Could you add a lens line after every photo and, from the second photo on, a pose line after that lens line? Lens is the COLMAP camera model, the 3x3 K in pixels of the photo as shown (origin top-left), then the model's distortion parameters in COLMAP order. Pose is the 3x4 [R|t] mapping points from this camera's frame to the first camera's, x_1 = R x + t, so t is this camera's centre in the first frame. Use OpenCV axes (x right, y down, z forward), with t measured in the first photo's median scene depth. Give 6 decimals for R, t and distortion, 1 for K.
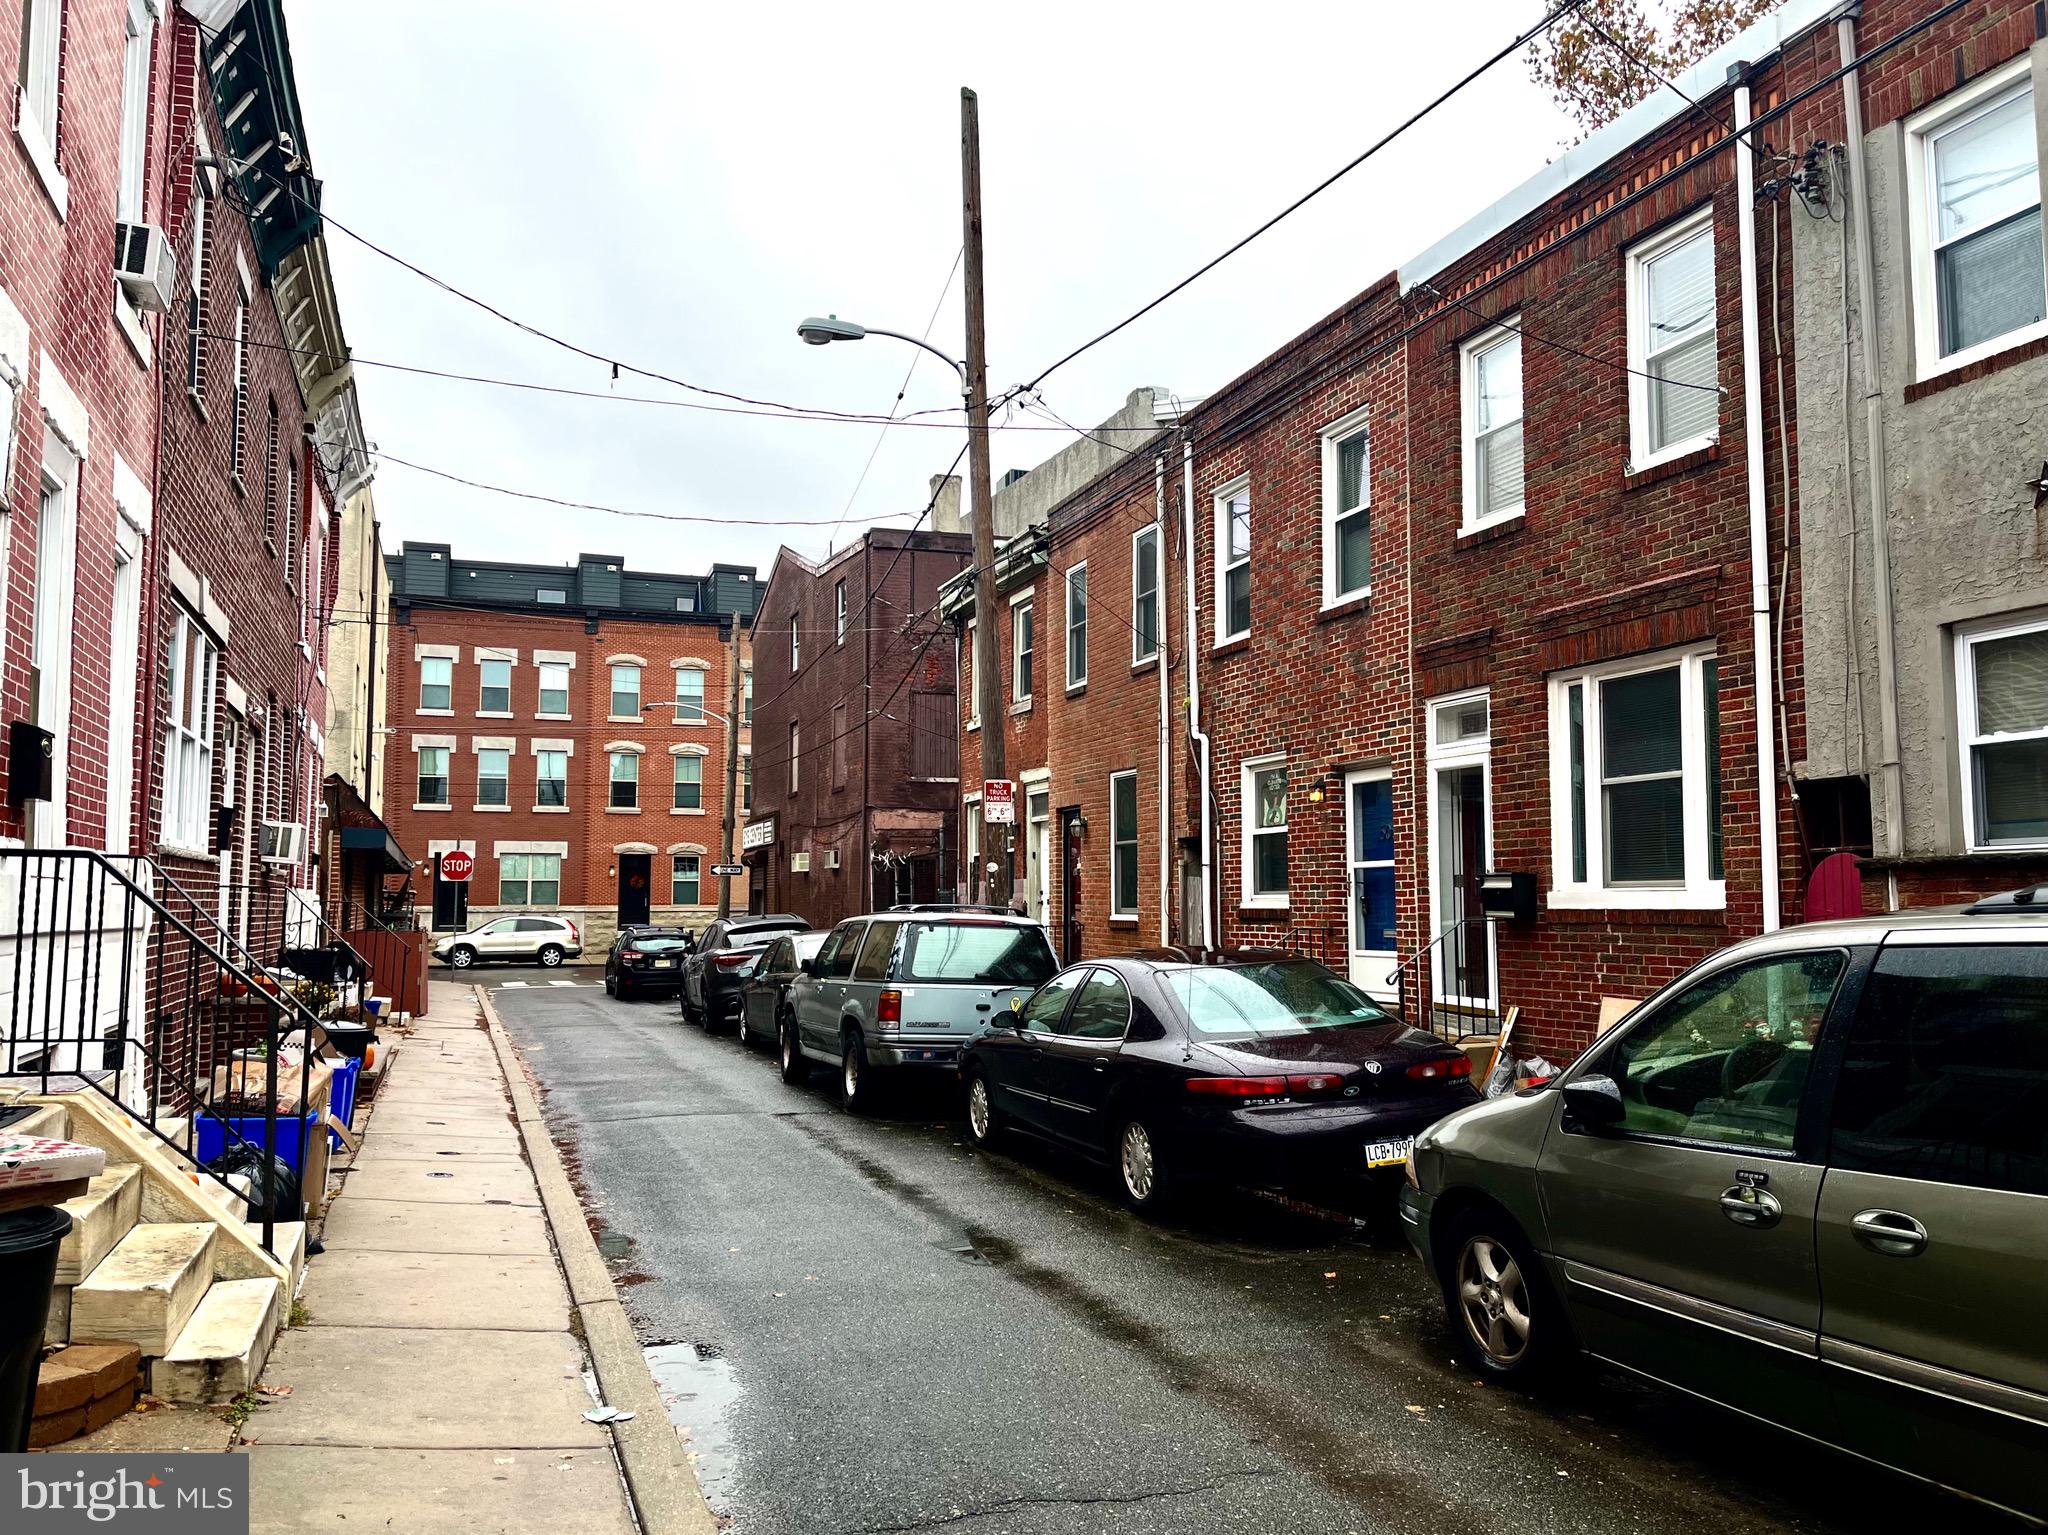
lens RADIAL K [[1569.4, 0, 1023.7], [0, 1569.4, 771.7], [0, 0, 1]] dist [0.037582, -0.001784]
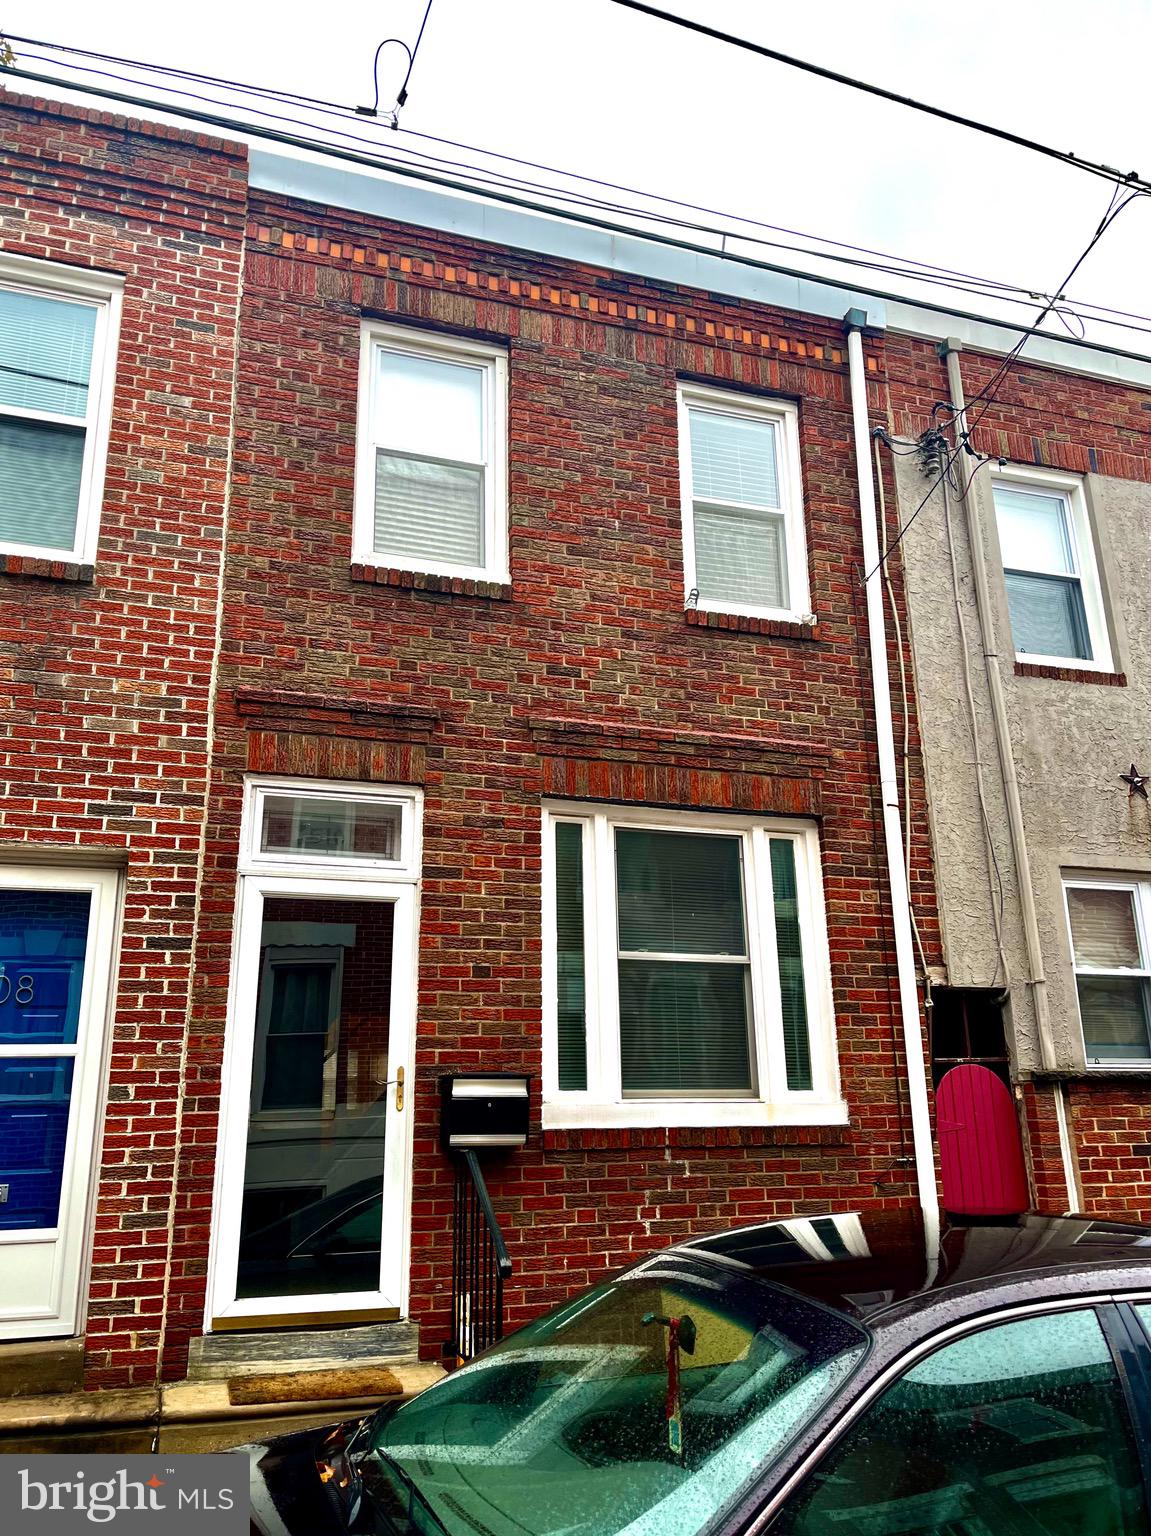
lens RADIAL K [[1177.0, 0, 575.3], [0, 1177.0, 769.9], [0, 0, 1]] dist [0.037582, -0.001784]
pose [[0.012150, 0.281993, 0.959340, -0.221480], [-0.073231, 0.957085, -0.280403, 0.086714], [-0.997241, -0.066847, 0.032280, 1.057401]]
